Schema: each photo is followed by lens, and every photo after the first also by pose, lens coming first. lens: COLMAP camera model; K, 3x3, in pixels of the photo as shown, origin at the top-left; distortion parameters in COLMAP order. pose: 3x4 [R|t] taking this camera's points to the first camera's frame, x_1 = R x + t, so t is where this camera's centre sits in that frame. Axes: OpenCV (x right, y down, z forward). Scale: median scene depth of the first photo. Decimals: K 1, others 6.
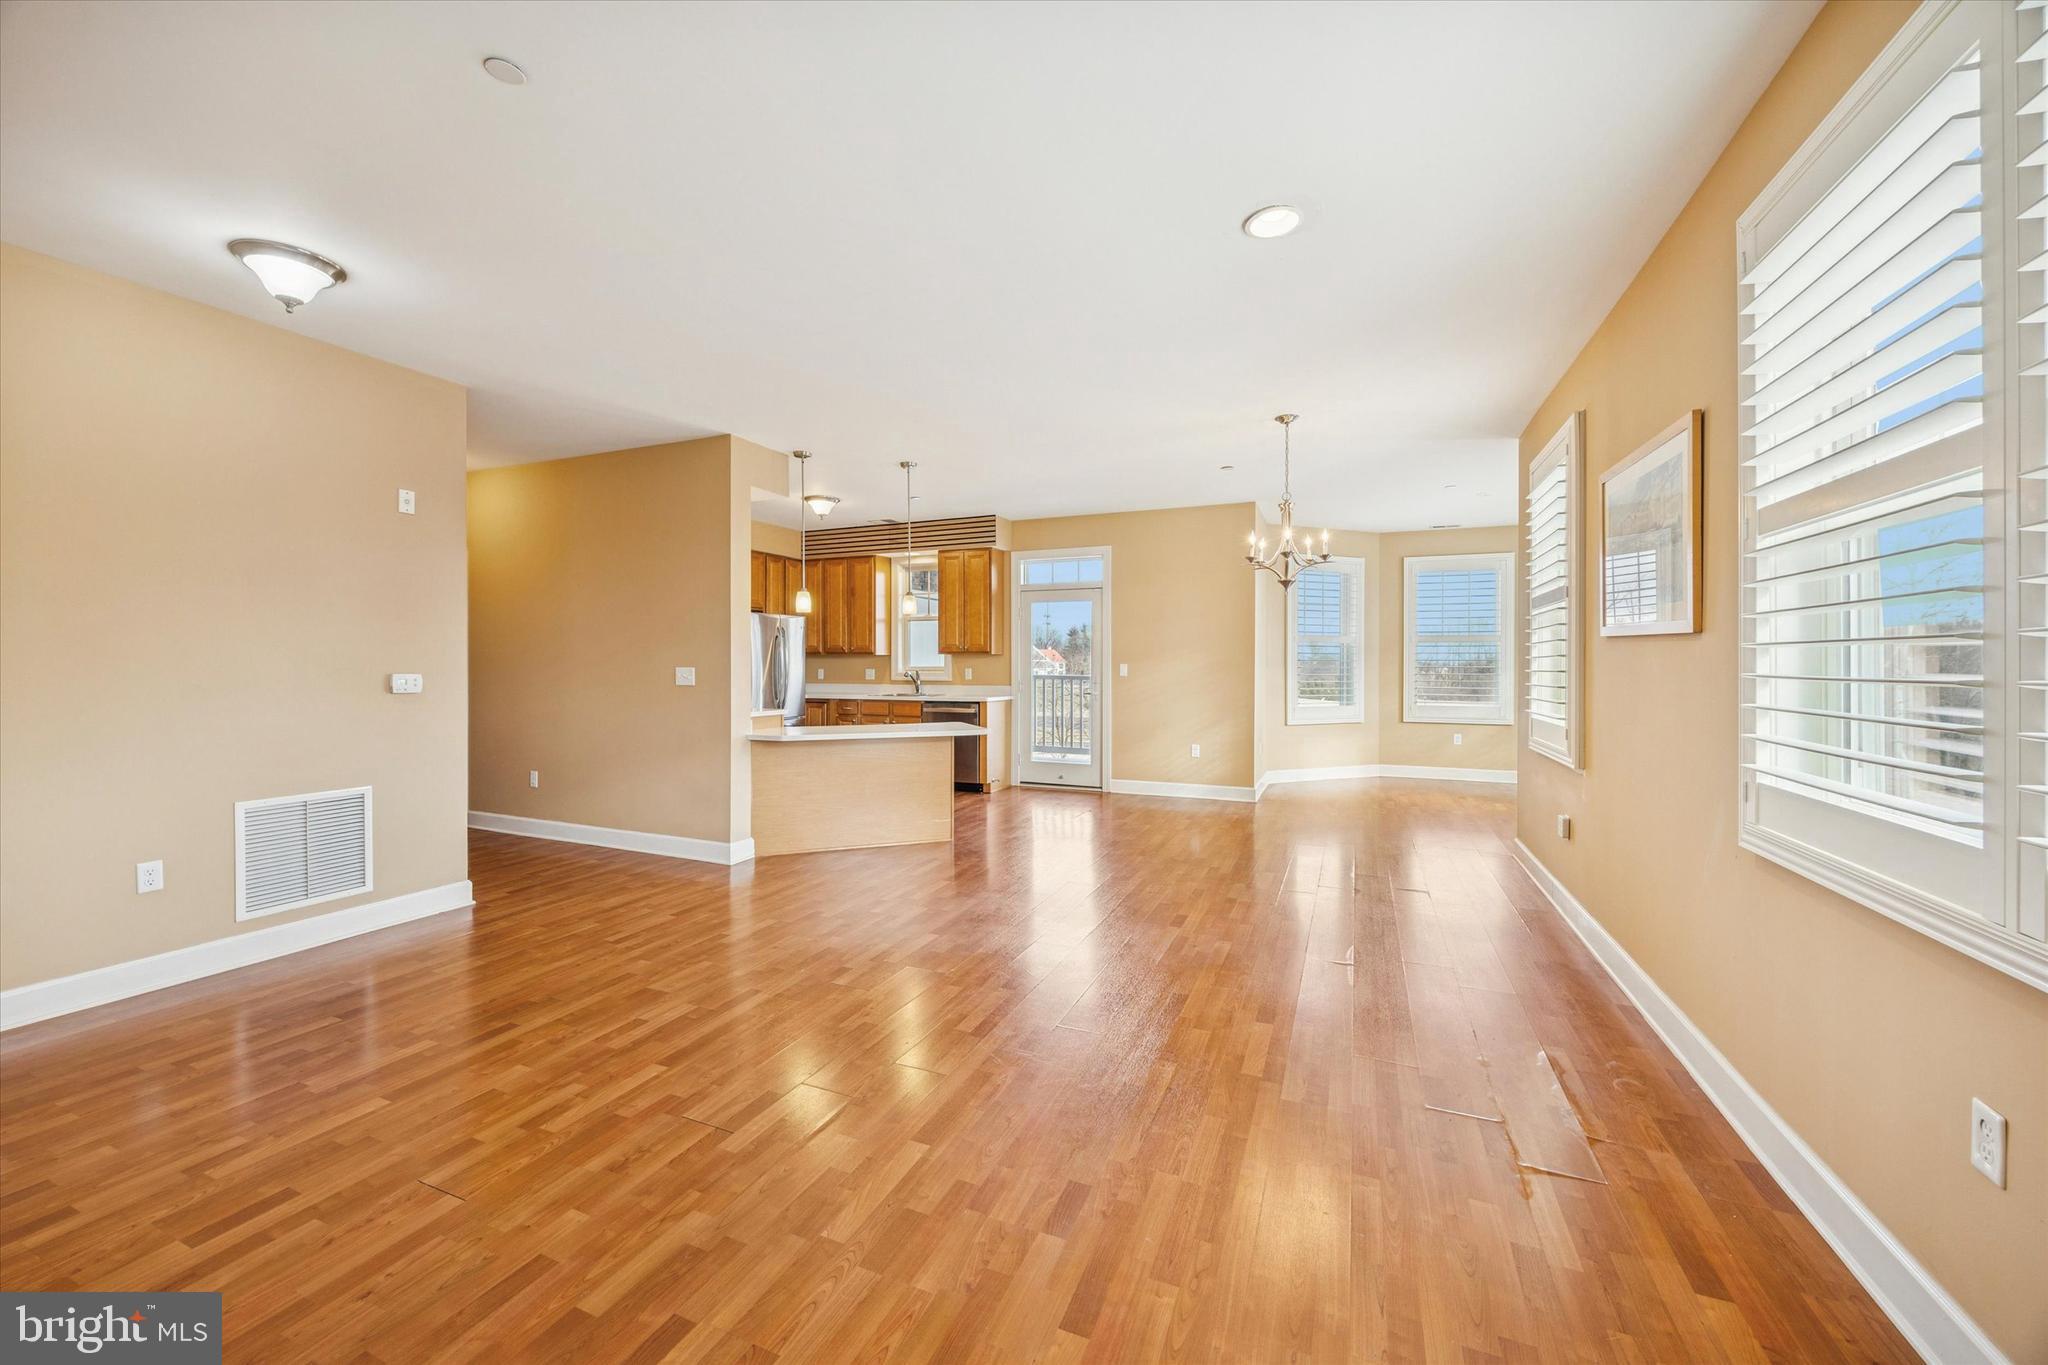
lens RADIAL K [[779.6, 0, 1018.7], [0, 779.6, 679.3], [0, 0, 1]] dist [-0.000404, 0.000300]
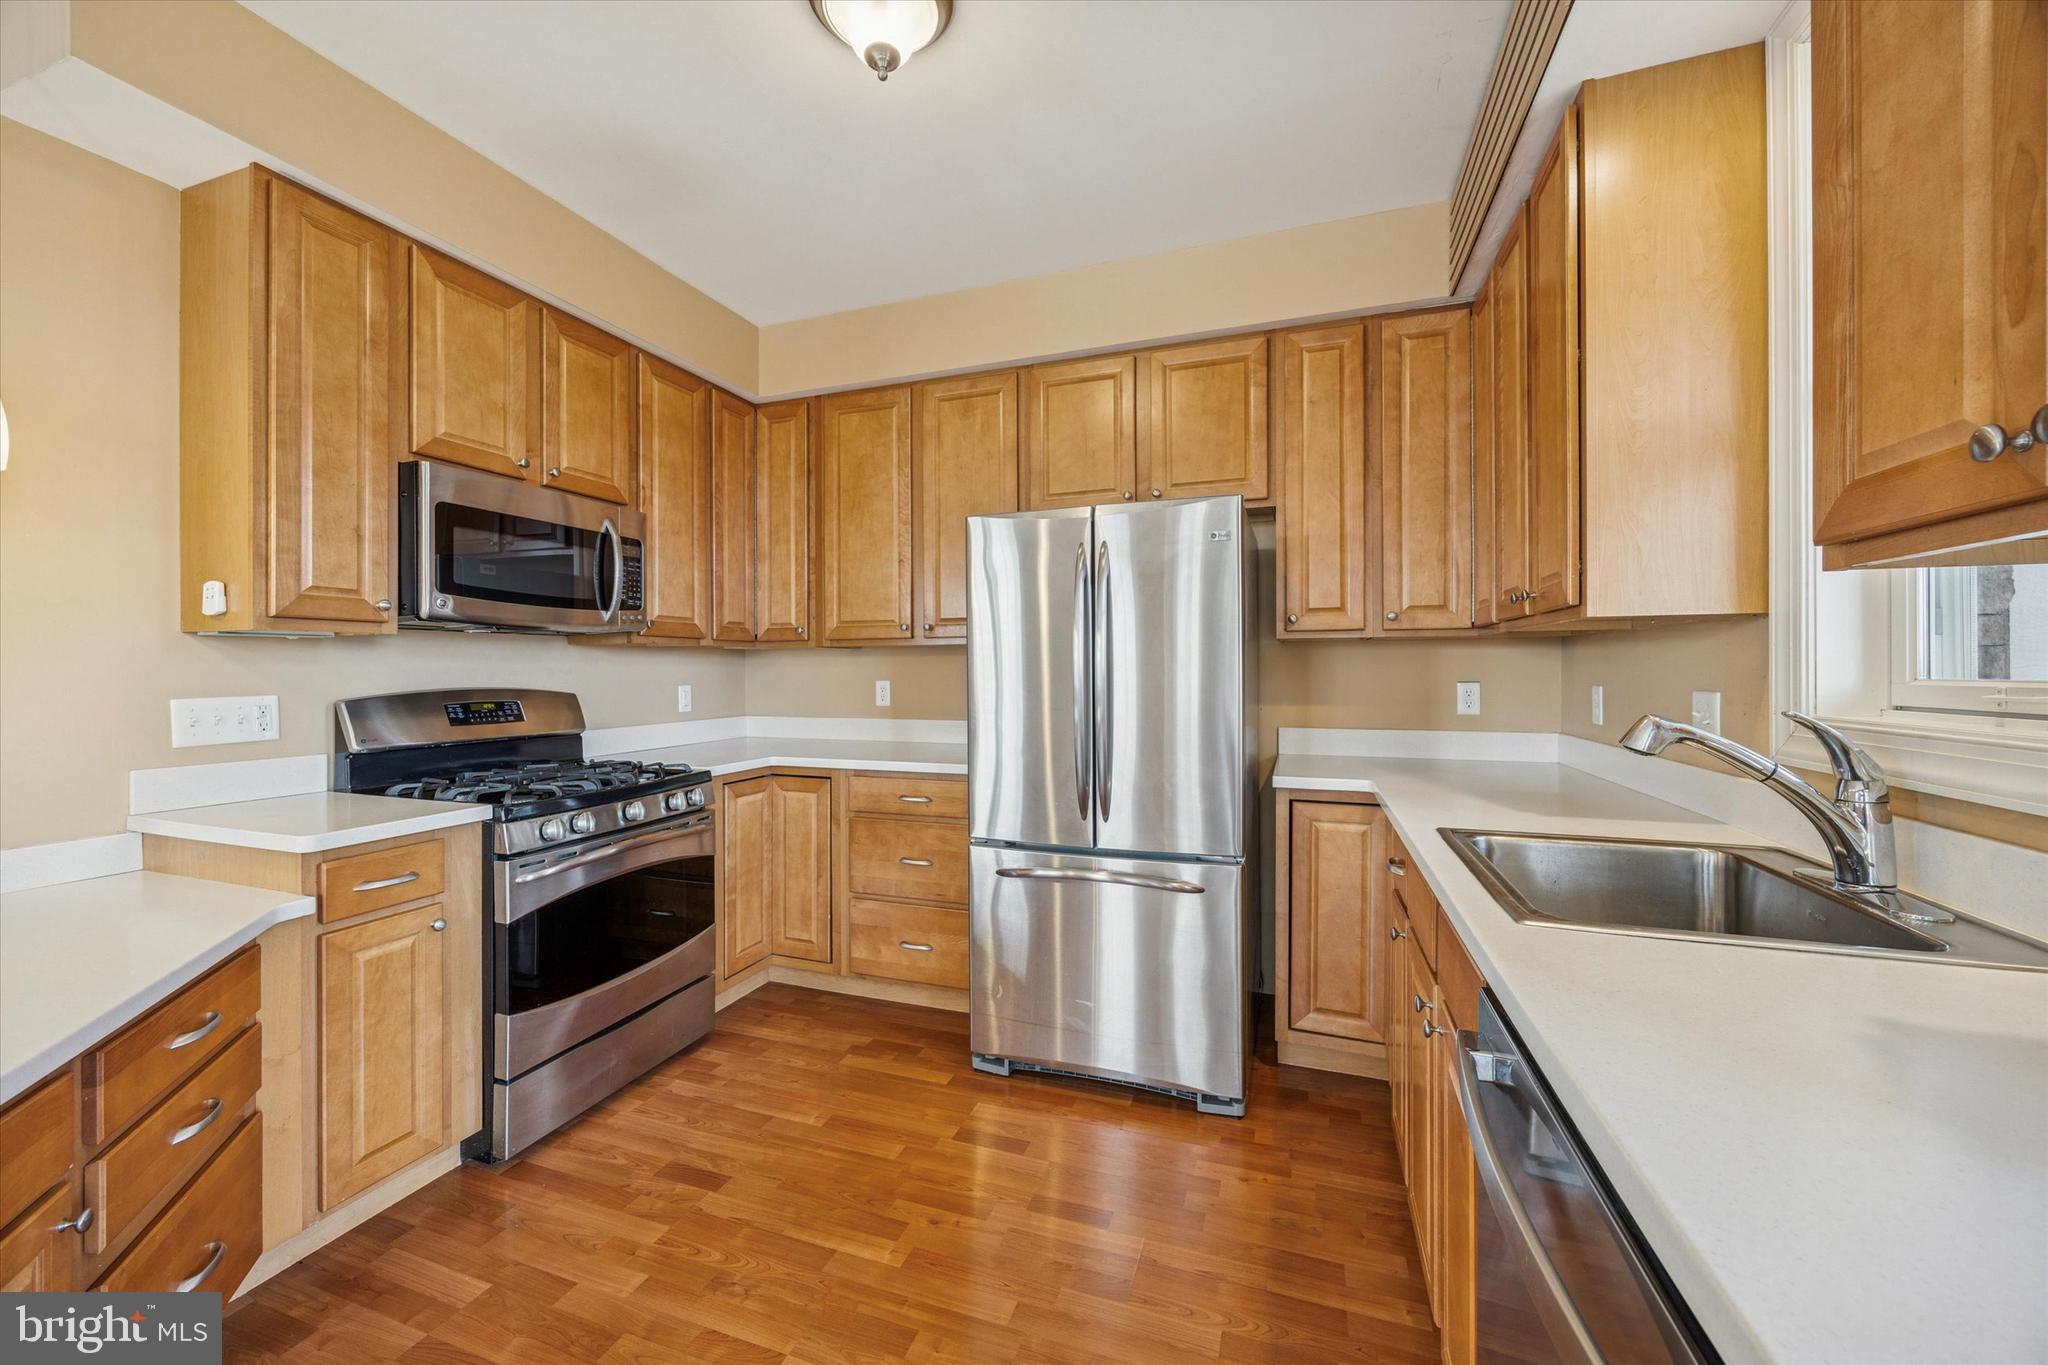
lens RADIAL K [[779.6, 0, 1018.7], [0, 779.6, 679.3], [0, 0, 1]] dist [-0.000404, 0.000300]
pose [[0.059099, 0.009536, -0.998207, -0.005110], [-0.014413, 0.999858, 0.008699, -0.016299], [0.998148, 0.013873, 0.059228, 0.871988]]
